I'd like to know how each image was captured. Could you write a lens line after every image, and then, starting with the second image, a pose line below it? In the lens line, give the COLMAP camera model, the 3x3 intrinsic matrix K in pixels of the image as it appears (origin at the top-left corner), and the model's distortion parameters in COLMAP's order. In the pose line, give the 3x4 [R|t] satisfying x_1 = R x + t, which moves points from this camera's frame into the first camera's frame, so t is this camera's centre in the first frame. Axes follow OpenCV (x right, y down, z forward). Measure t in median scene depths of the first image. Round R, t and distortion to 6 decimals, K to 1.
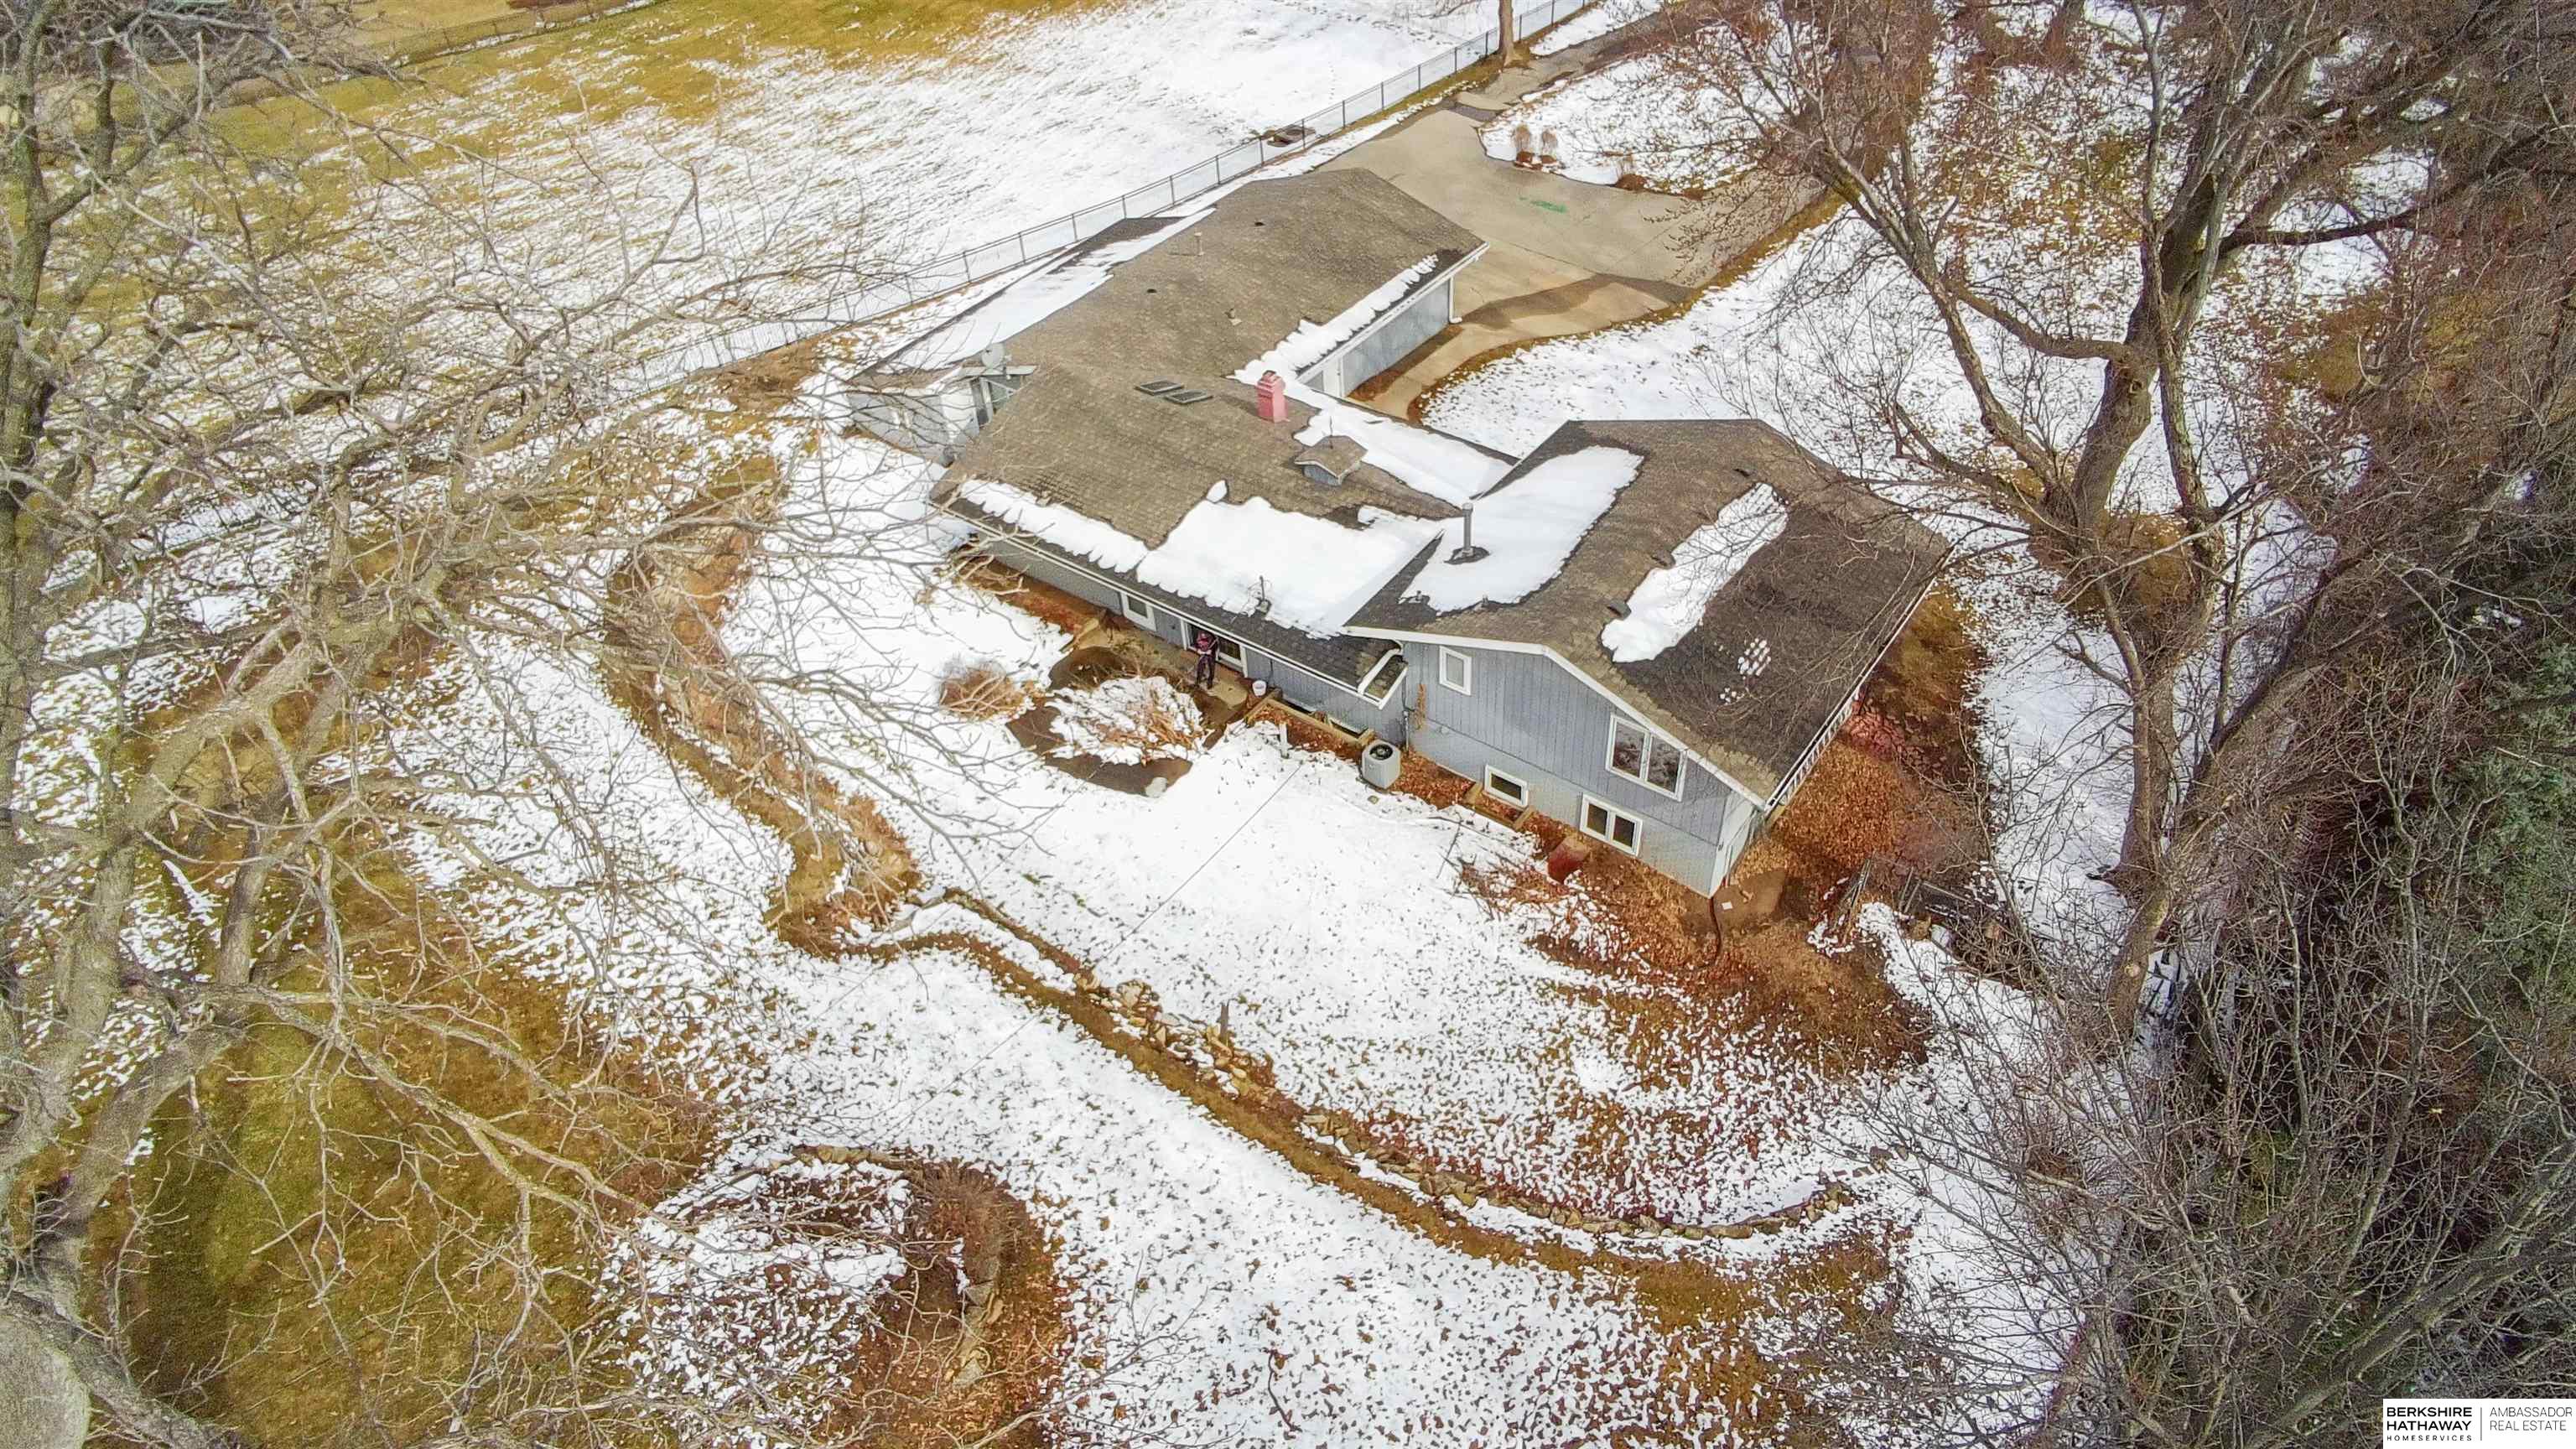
lens RADIAL K [[1584.4, 0, 1291.9], [0, 1584.4, 728.1], [0, 0, 1]] dist [-0.061188, 0.042188]
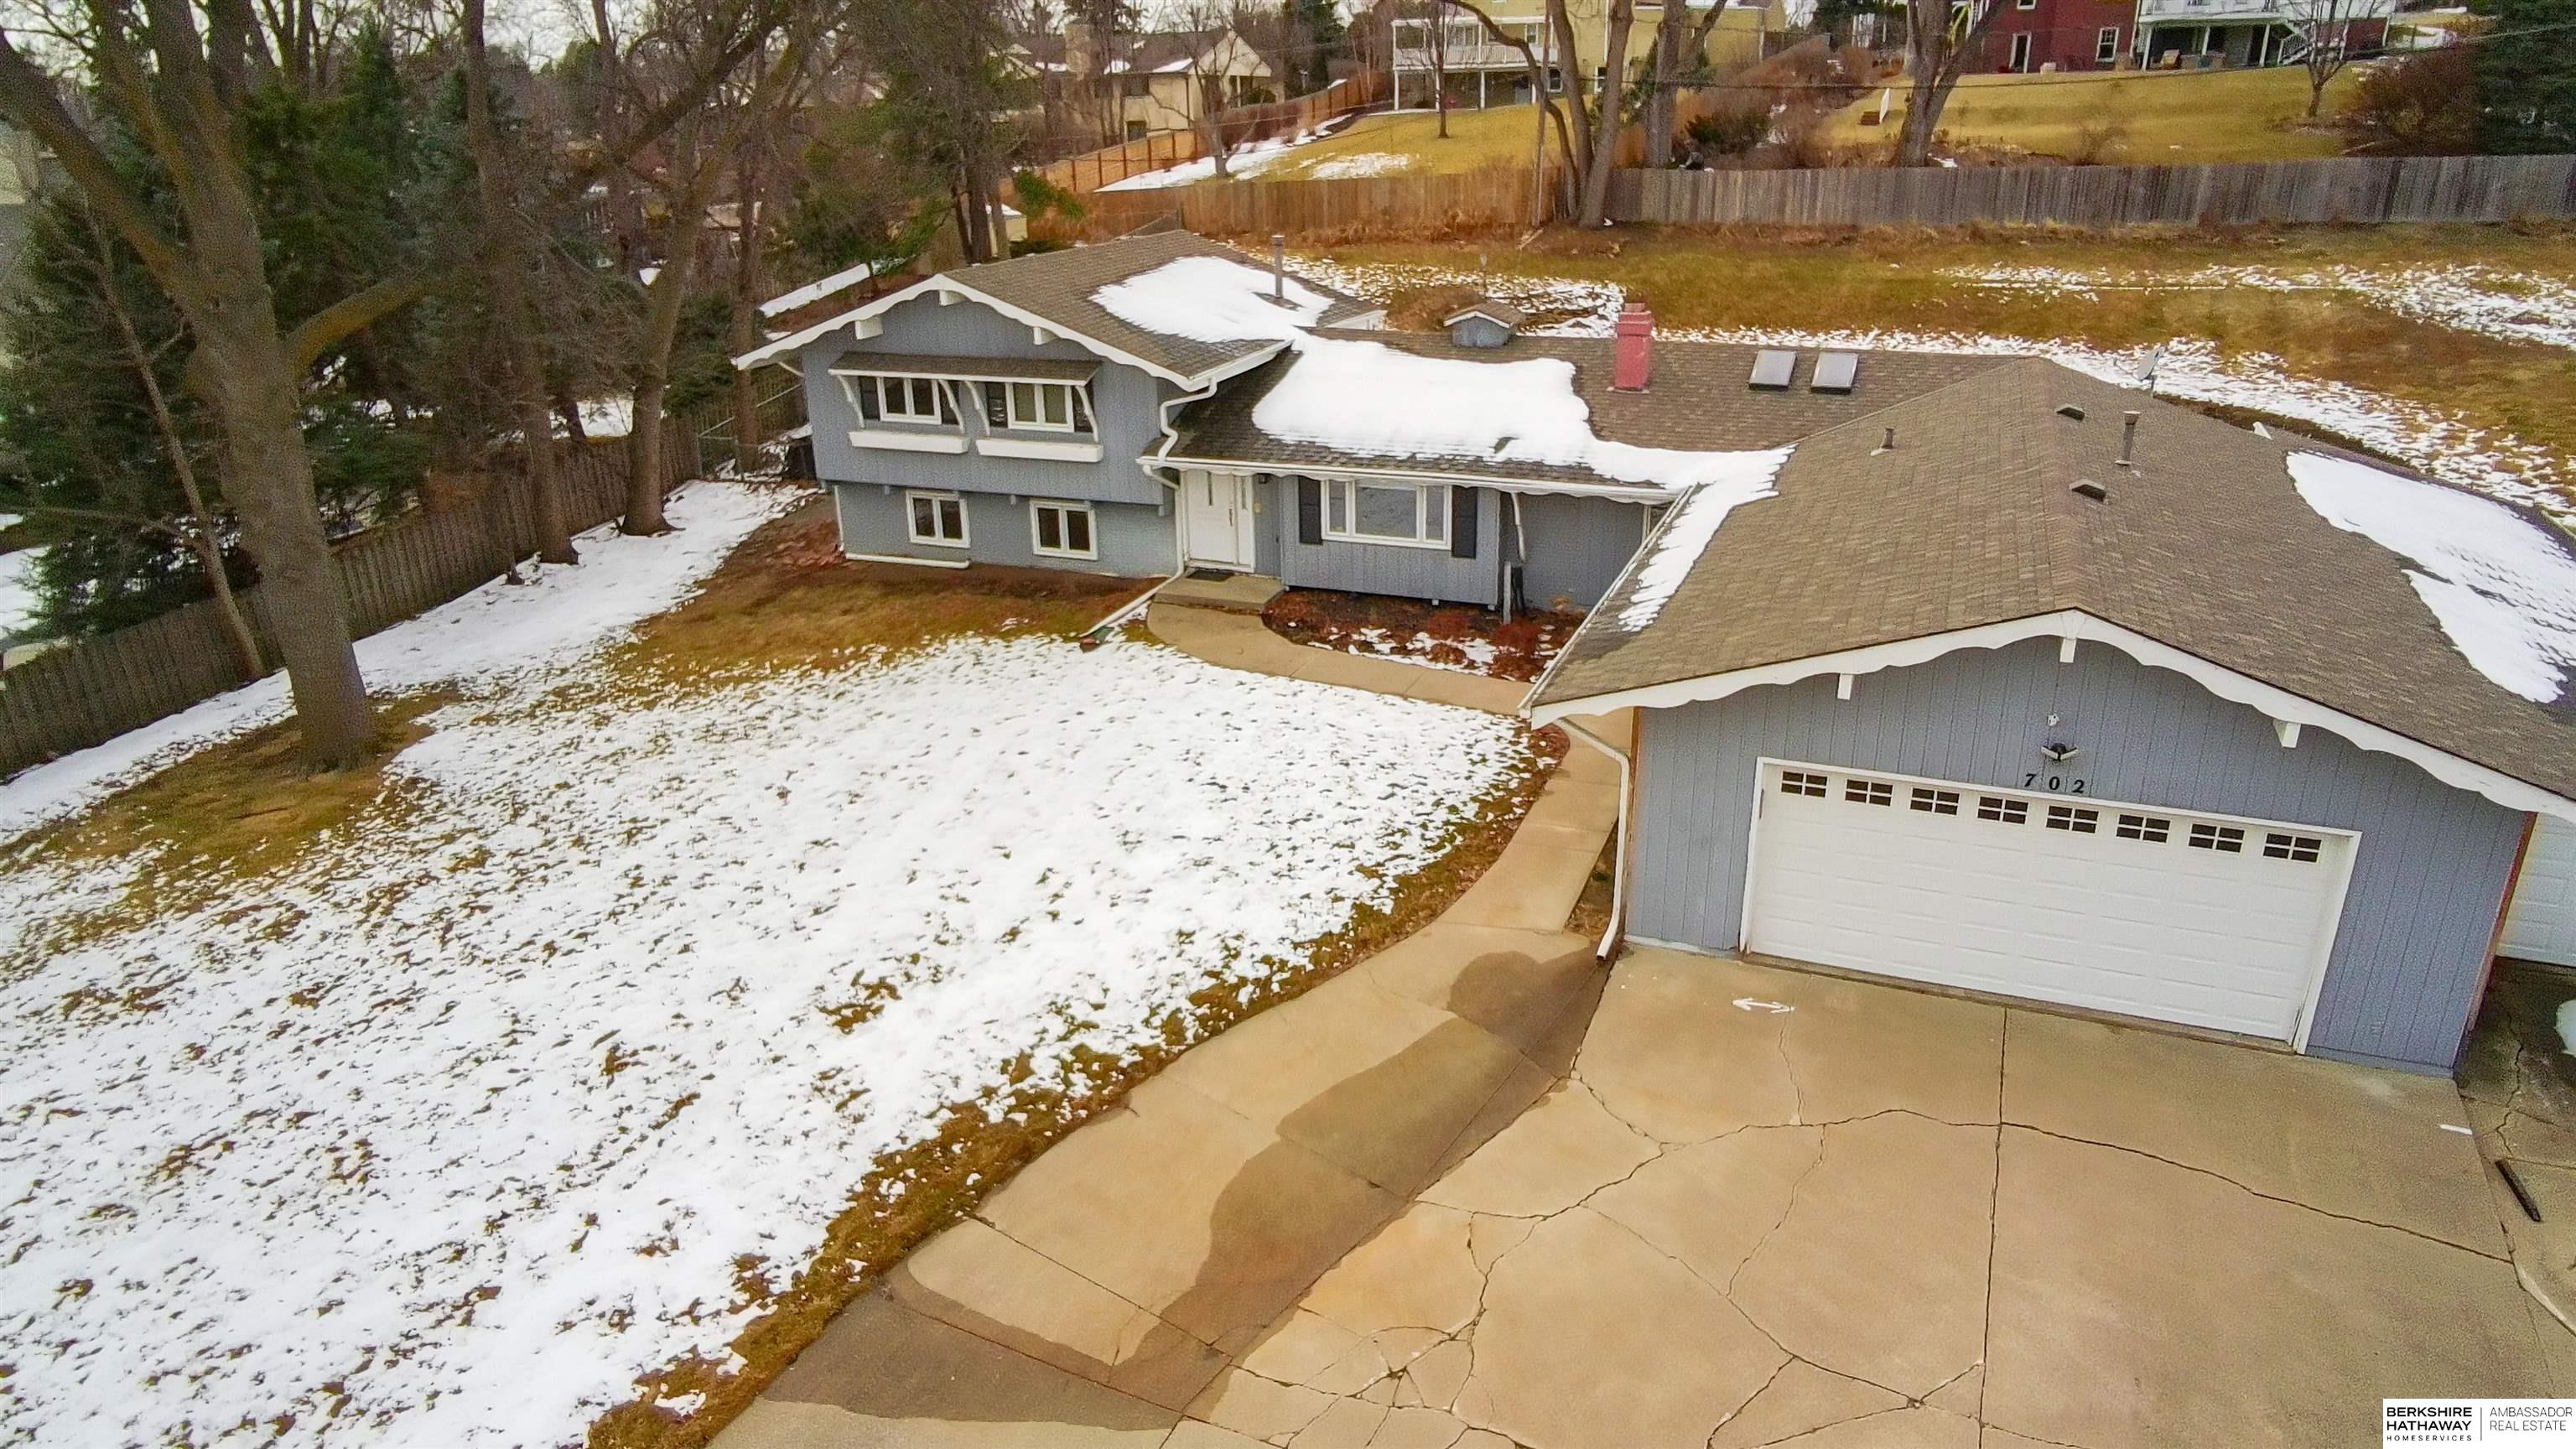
lens RADIAL K [[1584.4, 0, 1287.6], [0, 1584.4, 722.5], [0, 0, 1]] dist [-0.061188, 0.042188]
pose [[-0.965939, 0.162517, -0.201370, 0.348966], [-0.110834, 0.443357, 0.889466, -0.866790], [0.233832, 0.881489, -0.410243, 1.673471]]
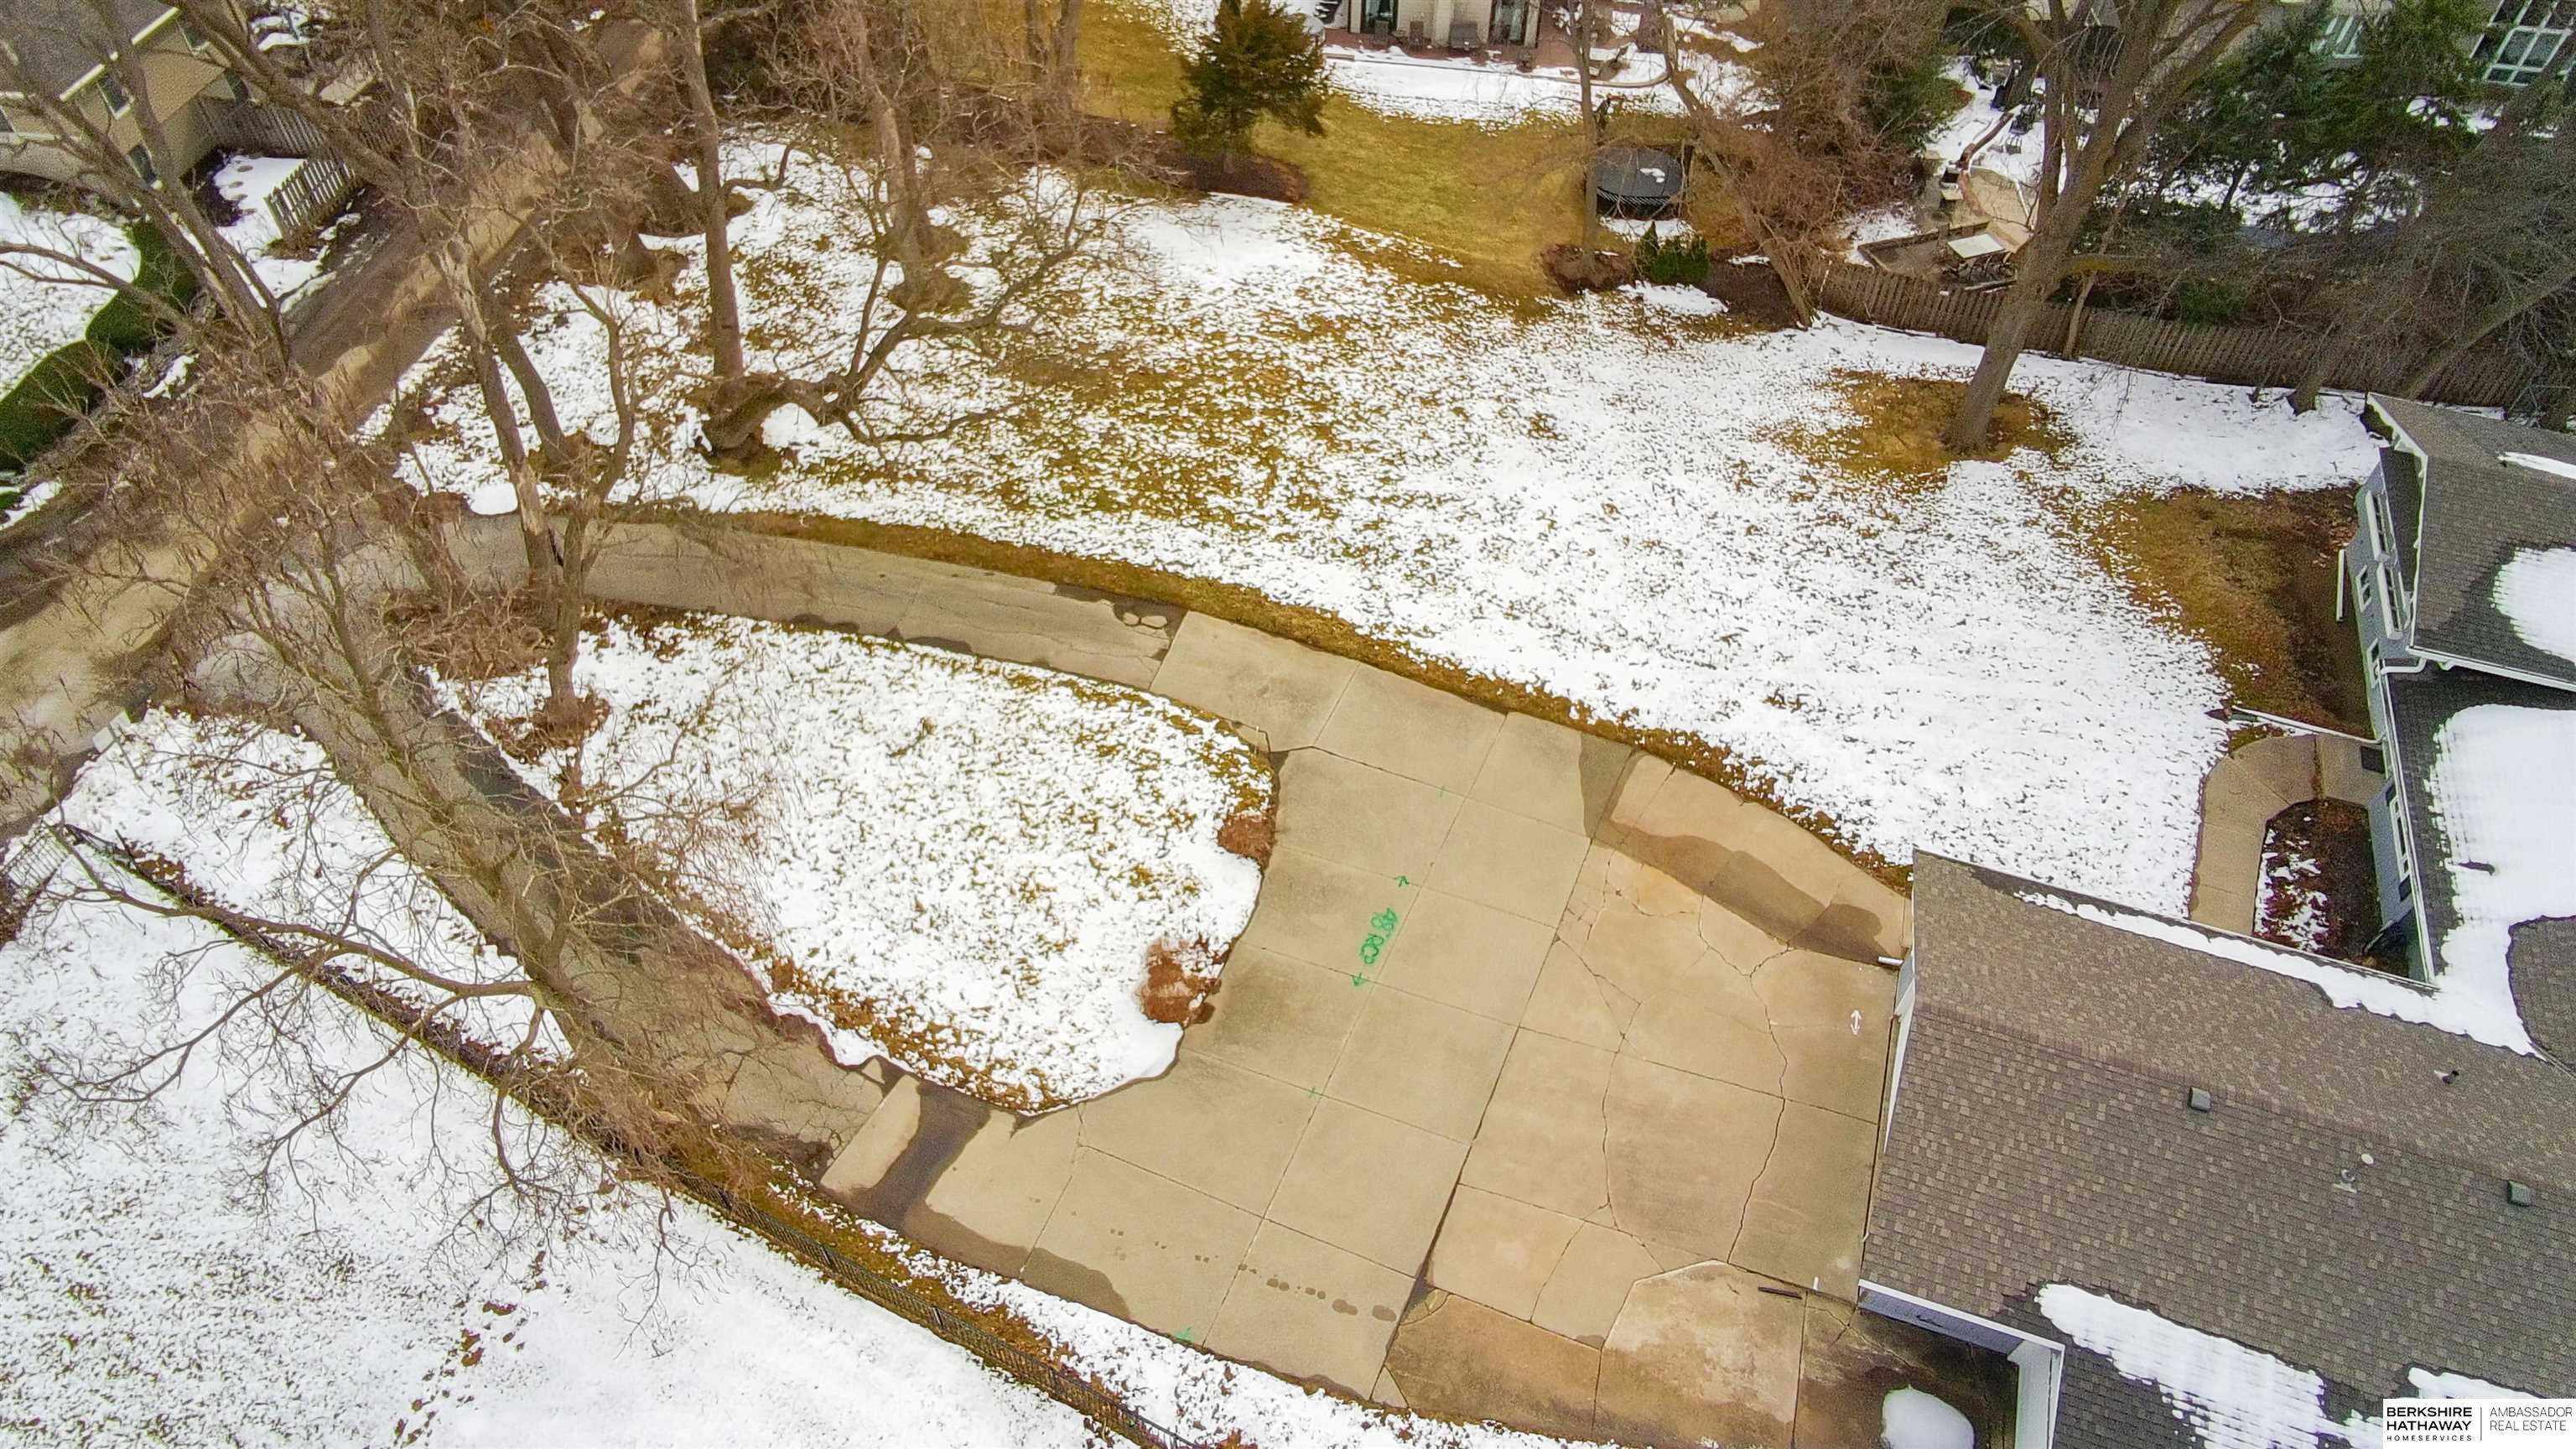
lens RADIAL K [[1584.4, 0, 1296.0], [0, 1584.4, 728.2], [0, 0, 1]] dist [-0.061188, 0.042188]
pose [[-0.299874, -0.682708, 0.666323, -0.289831], [0.647169, 0.367581, 0.667874, -1.371336], [-0.700891, 0.631501, 0.331599, 1.393454]]
